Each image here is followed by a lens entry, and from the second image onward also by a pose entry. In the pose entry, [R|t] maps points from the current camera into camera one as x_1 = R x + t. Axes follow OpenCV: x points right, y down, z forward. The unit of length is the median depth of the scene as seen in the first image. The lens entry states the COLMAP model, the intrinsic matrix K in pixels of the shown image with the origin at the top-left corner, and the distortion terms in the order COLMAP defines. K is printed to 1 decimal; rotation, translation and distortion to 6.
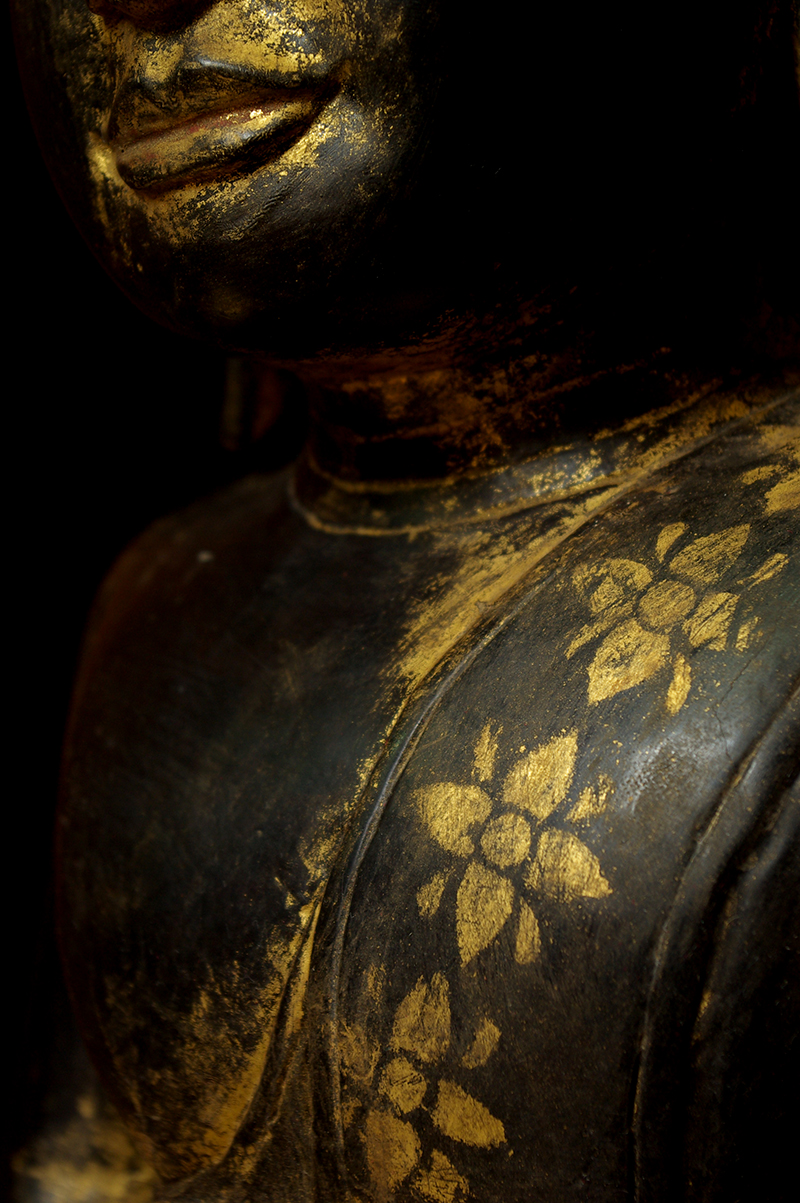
lens RADIAL K [[2390.3, 0, 402.6], [0, 2390.3, 601.0], [0, 0, 1]] dist [0.088997, 0.000000]
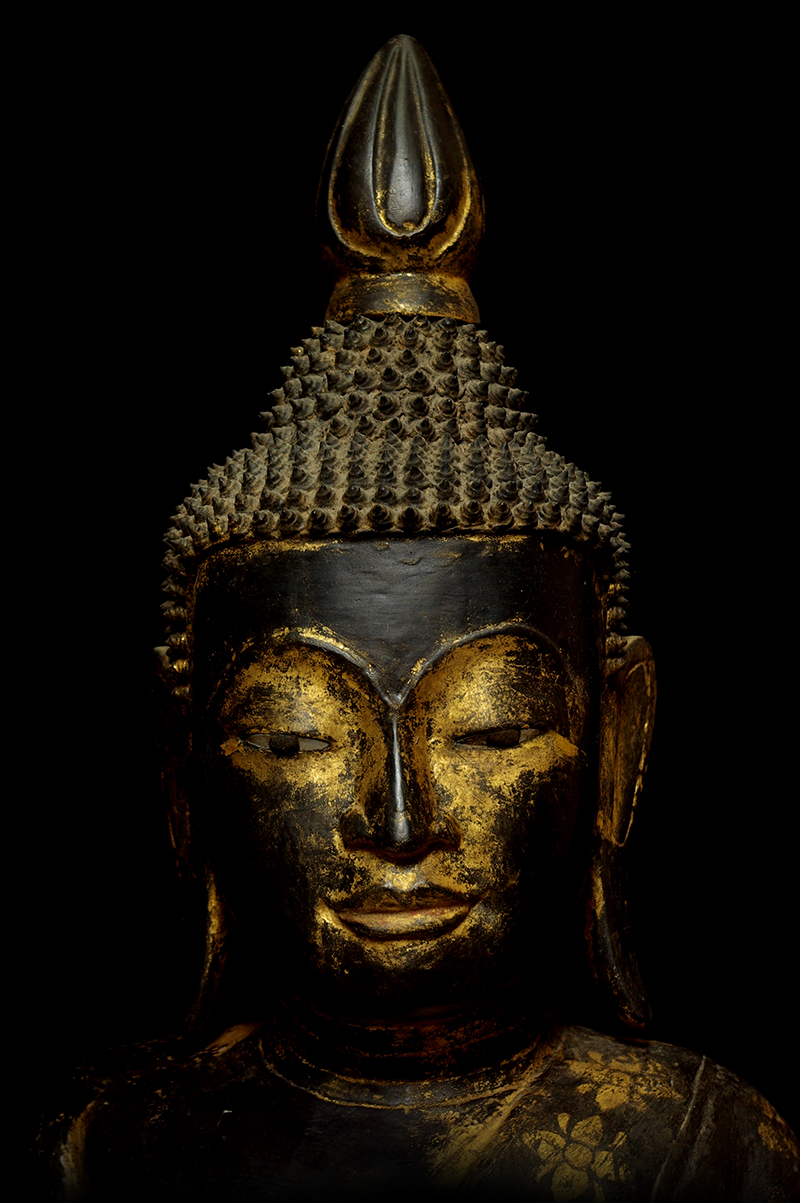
lens RADIAL K [[2678.4, 0, 397.5], [0, 2678.4, 608.4], [0, 0, 1]] dist [0.115814, 0.000000]
pose [[0.806511, 0.126762, 0.577470, -1.393889], [-0.038681, 0.985965, -0.162409, -0.079853], [-0.589953, 0.108647, 0.800095, -0.807369]]
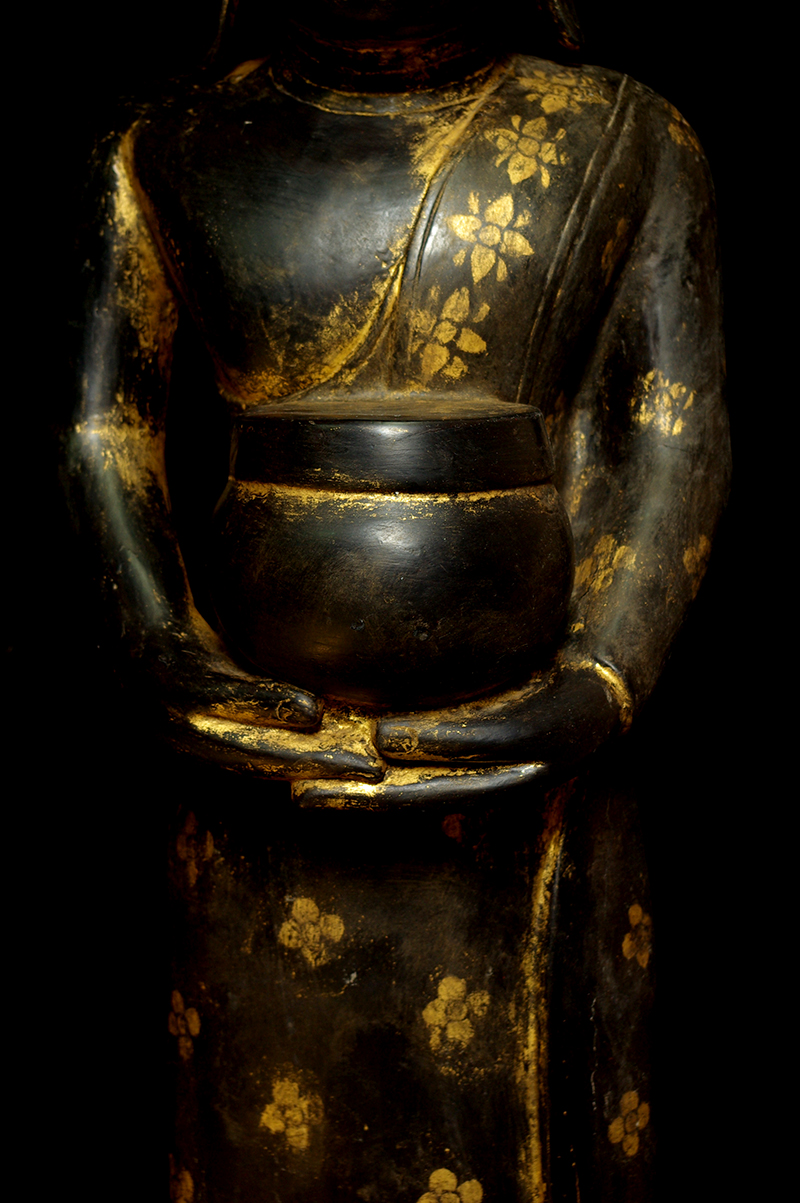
lens RADIAL K [[2678.4, 0, 395.4], [0, 2678.4, 603.9], [0, 0, 1]] dist [0.115814, 0.000000]
pose [[0.785343, -0.073160, 0.614723, -1.825787], [-0.013211, 0.990786, 0.134794, 0.101068], [-0.618920, -0.113981, 0.777140, -1.243450]]
